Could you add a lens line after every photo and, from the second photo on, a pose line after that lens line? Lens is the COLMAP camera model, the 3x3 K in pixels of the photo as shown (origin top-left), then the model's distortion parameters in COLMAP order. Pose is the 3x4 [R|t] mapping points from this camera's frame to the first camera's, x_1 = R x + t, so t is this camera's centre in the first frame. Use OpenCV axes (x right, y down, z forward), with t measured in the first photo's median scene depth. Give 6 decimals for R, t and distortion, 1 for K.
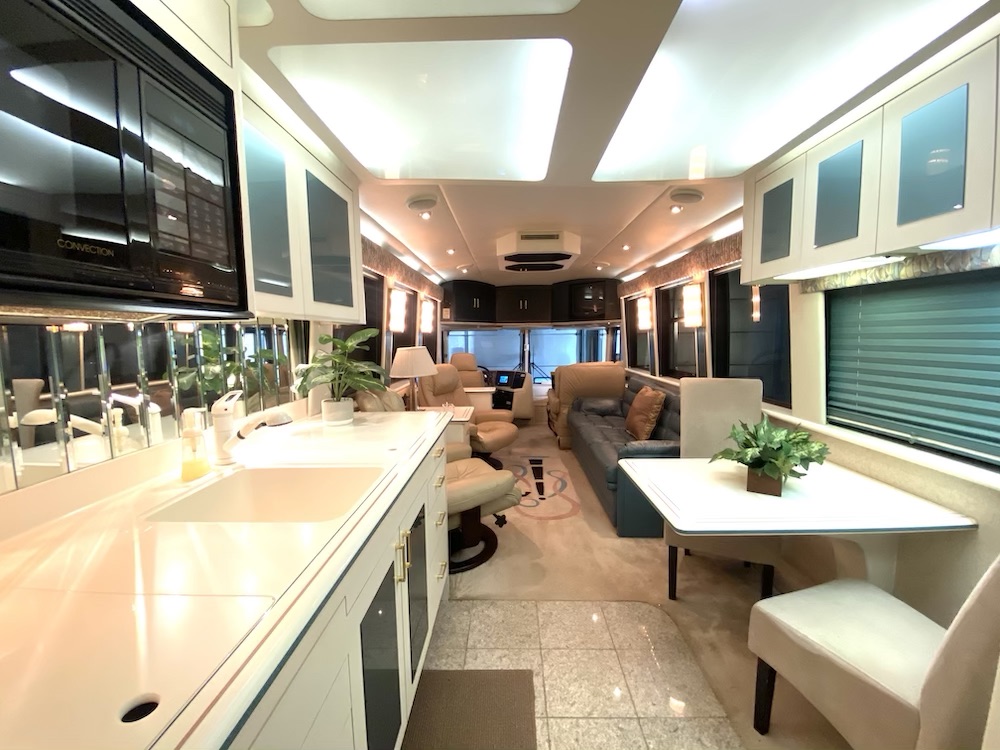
lens RADIAL K [[398.2, 0, 501.0], [0, 398.2, 377.9], [0, 0, 1]] dist [0.050576, -0.043835]
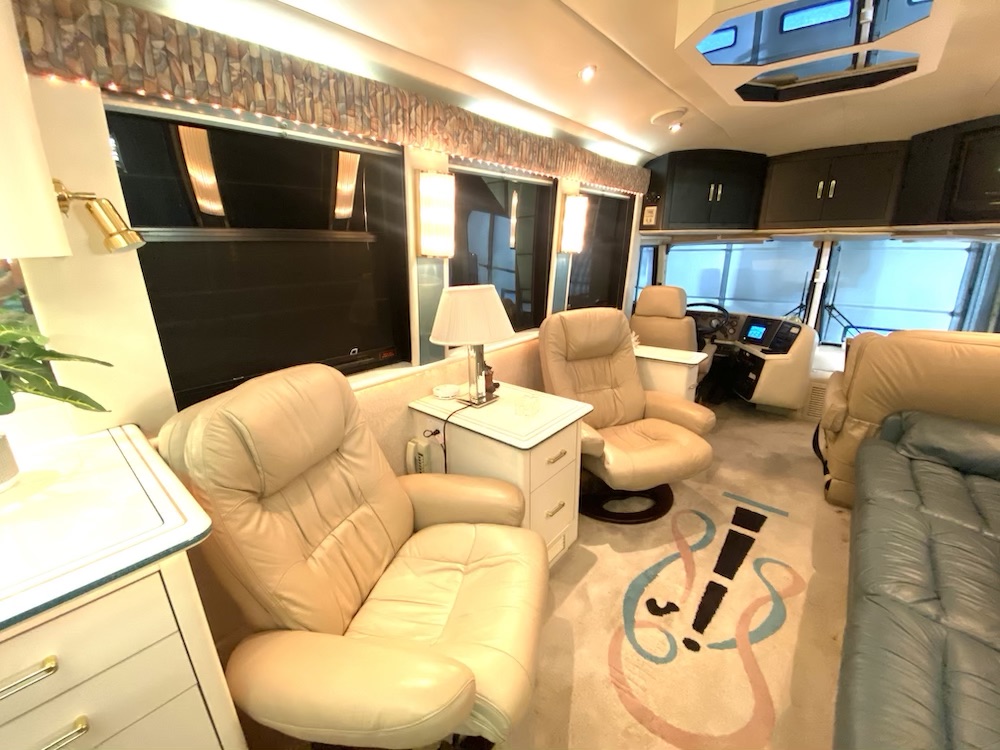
lens RADIAL K [[404.4, 0, 501.4], [0, 404.4, 377.8], [0, 0, 1]] dist [0.014983, -0.018881]
pose [[0.775954, 0.186564, -0.602569, 0.157072], [-0.058143, 0.972349, 0.226180, -0.078754], [0.628104, -0.140470, 0.765345, 0.567080]]
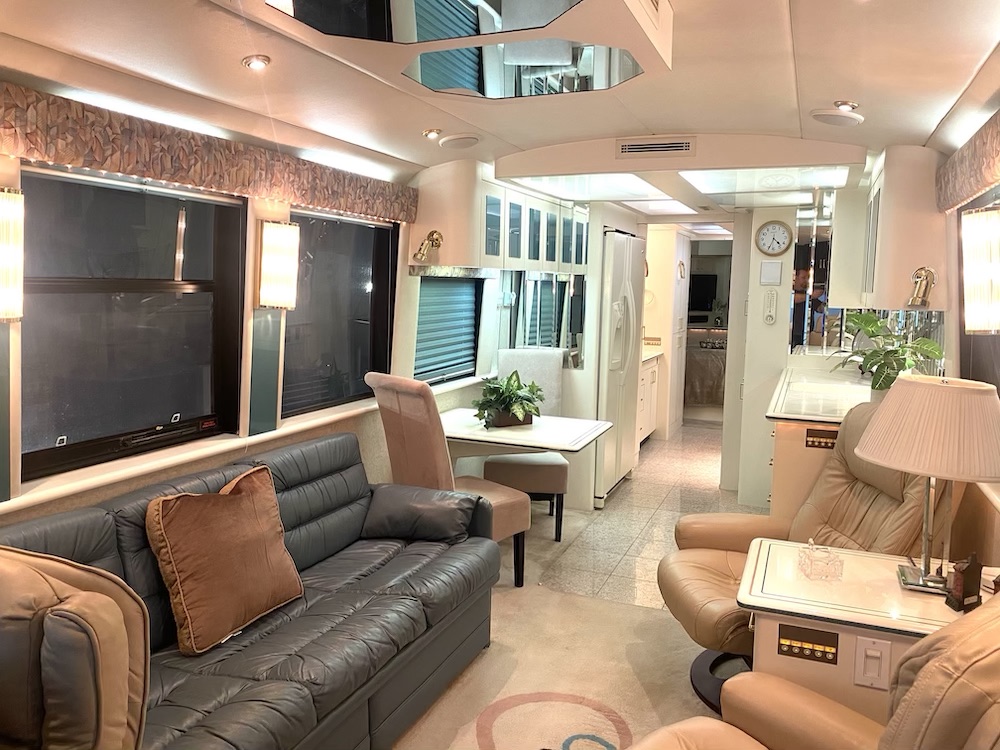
lens RADIAL K [[757.1, 0, 498.8], [0, 757.1, 372.2], [0, 0, 1]] dist [0.081756, -0.117201]
pose [[-0.932988, -0.043700, 0.357243, -0.103382], [0.034375, 0.977243, 0.209318, -0.217824], [-0.358261, 0.207572, -0.910254, 1.631927]]
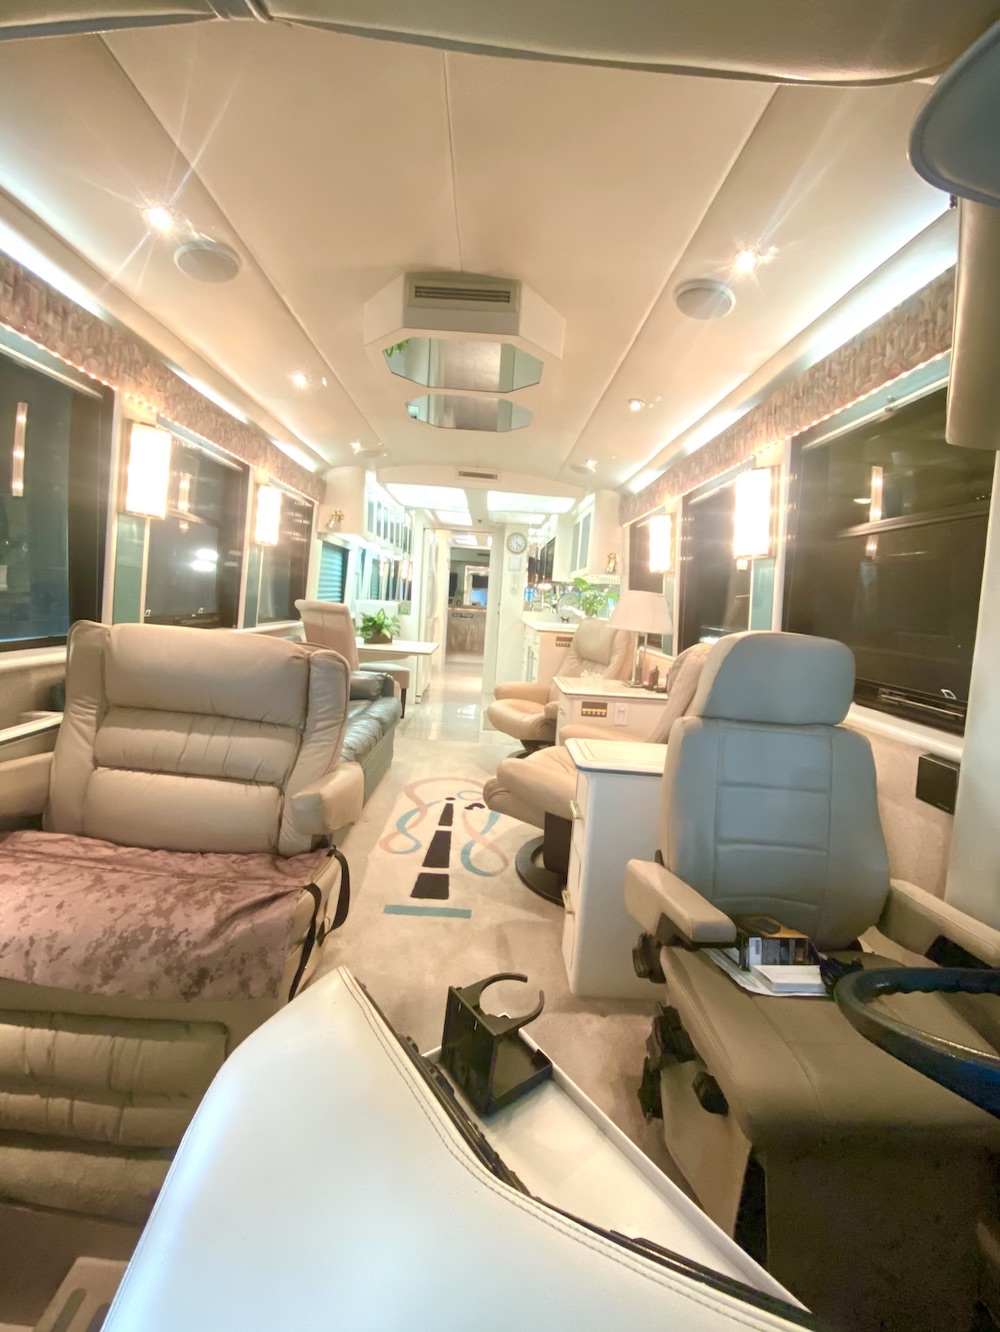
lens RADIAL K [[530.4, 0, 498.1], [0, 530.4, 670.0], [0, 0, 1]] dist [0.050576, -0.043835]
pose [[-0.997712, -0.046122, -0.049428, 0.077045], [-0.056616, 0.969596, 0.238073, -0.148870], [0.036945, 0.240327, -0.969989, 1.879949]]
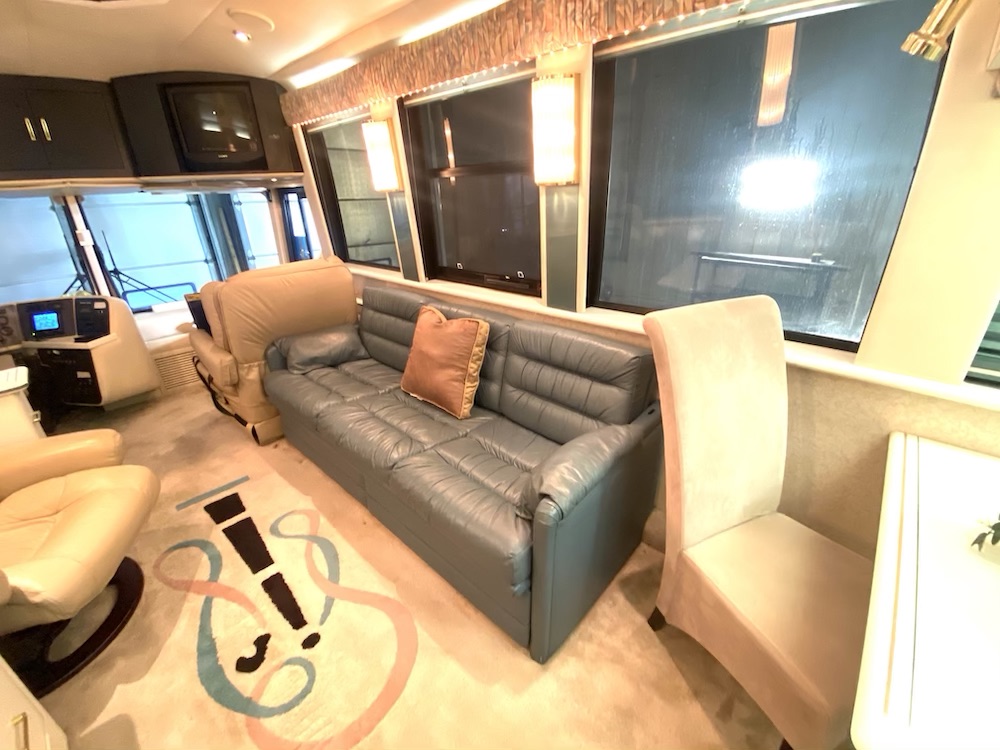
lens RADIAL K [[404.4, 0, 501.4], [0, 404.4, 377.8], [0, 0, 1]] dist [0.014983, -0.018881]
pose [[0.659675, -0.307325, 0.685843, 0.030835], [0.090113, 0.938331, 0.333789, -0.069995], [-0.746129, -0.158389, 0.646687, 0.637307]]
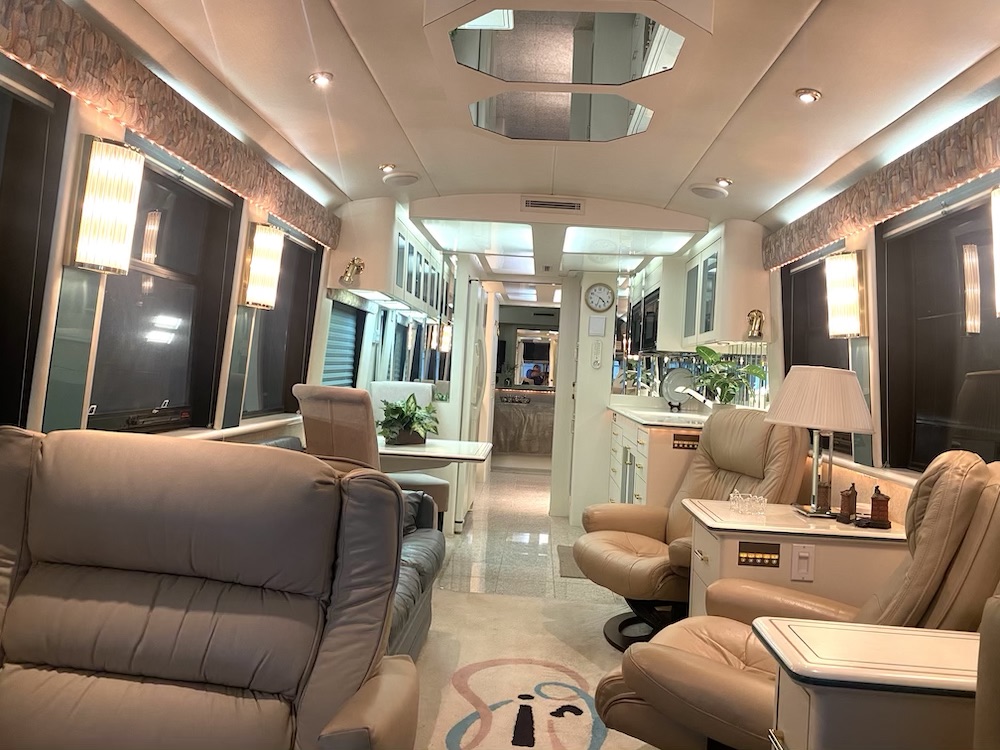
lens RADIAL K [[752.9, 0, 504.7], [0, 752.9, 372.2], [0, 0, 1]] dist [0.110049, -0.249084]
pose [[-0.998914, -0.041275, 0.021599, 0.124806], [-0.038731, 0.993474, 0.107278, -0.147686], [-0.025886, 0.106325, -0.993994, 1.821960]]
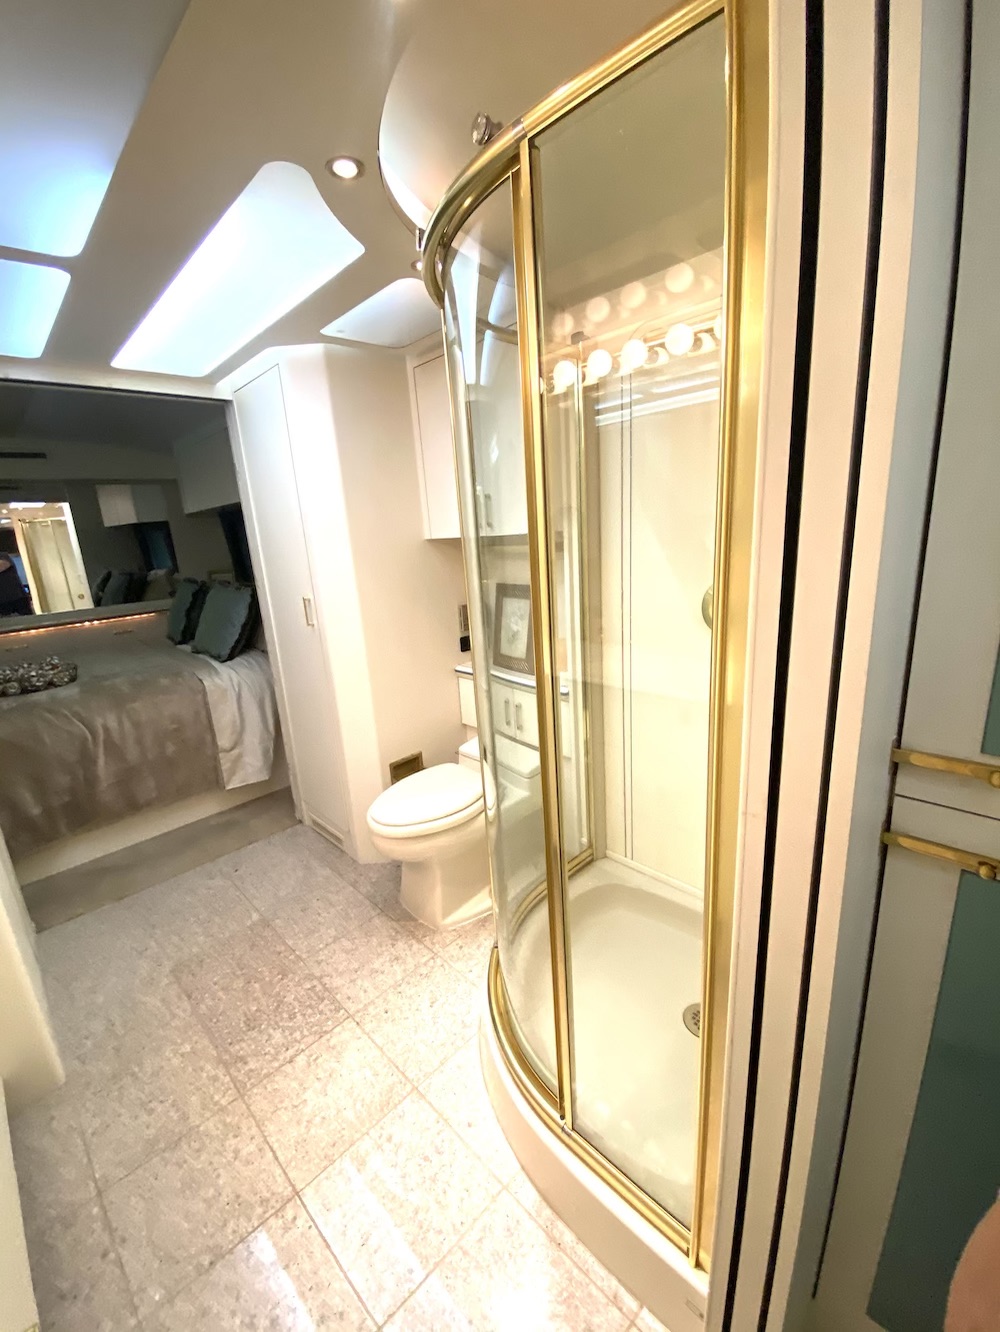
lens RADIAL K [[538.7, 0, 496.9], [0, 538.7, 669.9], [0, 0, 1]] dist [0.014983, -0.018881]
pose [[-0.696151, 0.237866, -0.677343, 0.196271], [-0.002986, 0.942544, 0.334067, -0.003977], [0.717889, 0.234584, -0.655443, -0.088922]]
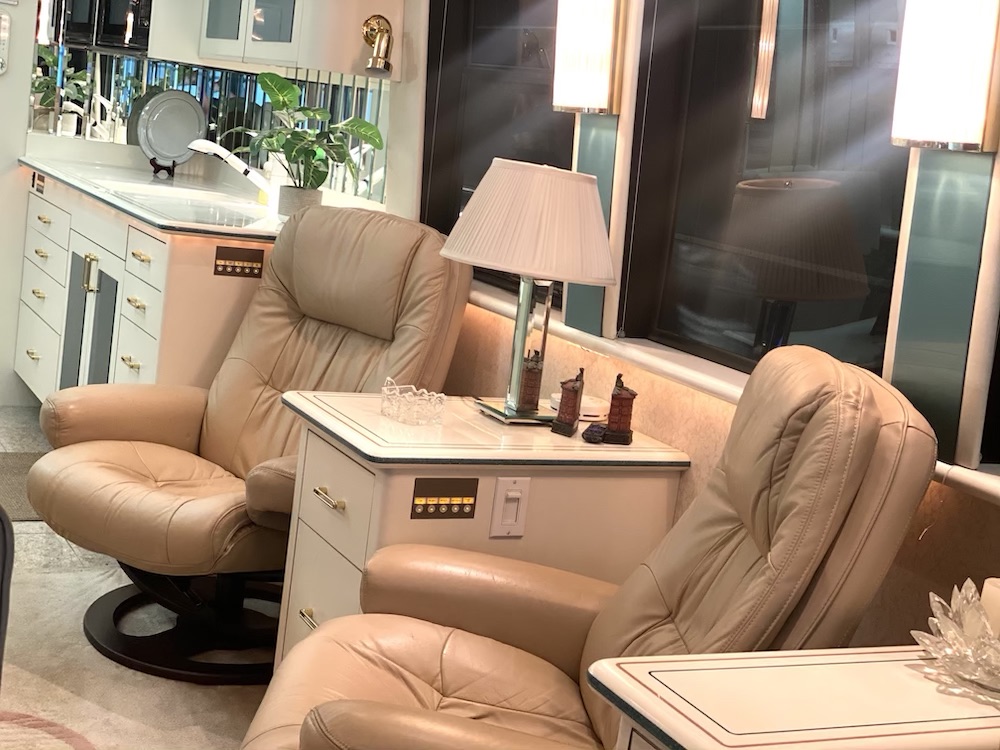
lens RADIAL K [[1483.1, 0, 500.0], [0, 1483.1, 375.0], [0, 0, 1]] dist [0.112393, -0.018491]
pose [[-0.870534, -0.025770, -0.491433, 0.273126], [-0.175329, 0.949339, 0.260798, -0.189550], [0.459816, 0.313196, -0.830950, 1.776456]]
